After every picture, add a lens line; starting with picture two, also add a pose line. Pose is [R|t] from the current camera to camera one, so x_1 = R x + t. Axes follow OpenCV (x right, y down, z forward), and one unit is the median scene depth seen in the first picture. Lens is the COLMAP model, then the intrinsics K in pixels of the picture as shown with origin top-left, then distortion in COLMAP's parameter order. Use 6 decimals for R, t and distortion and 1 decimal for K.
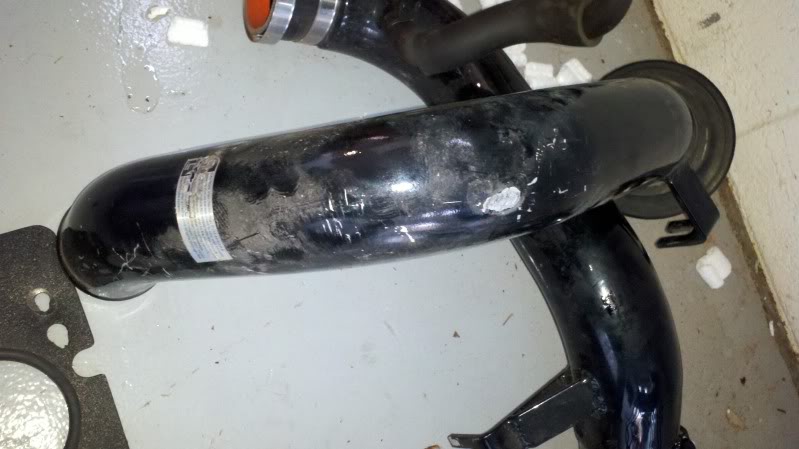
lens RADIAL K [[700.9, 0, 398.8], [0, 700.9, 224.2], [0, 0, 1]] dist [-0.007708, 0.000232]
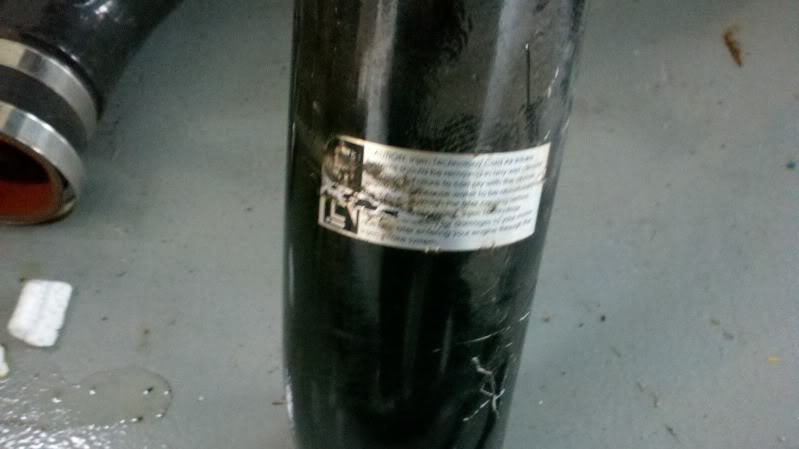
lens RADIAL K [[700.9, 0, 399.4], [0, 700.9, 223.7], [0, 0, 1]] dist [-0.007708, 0.000232]
pose [[0.134296, -0.987738, 0.079607, -0.340429], [0.979538, 0.144474, 0.140113, -0.108906], [-0.149896, 0.059162, 0.986930, 0.542470]]
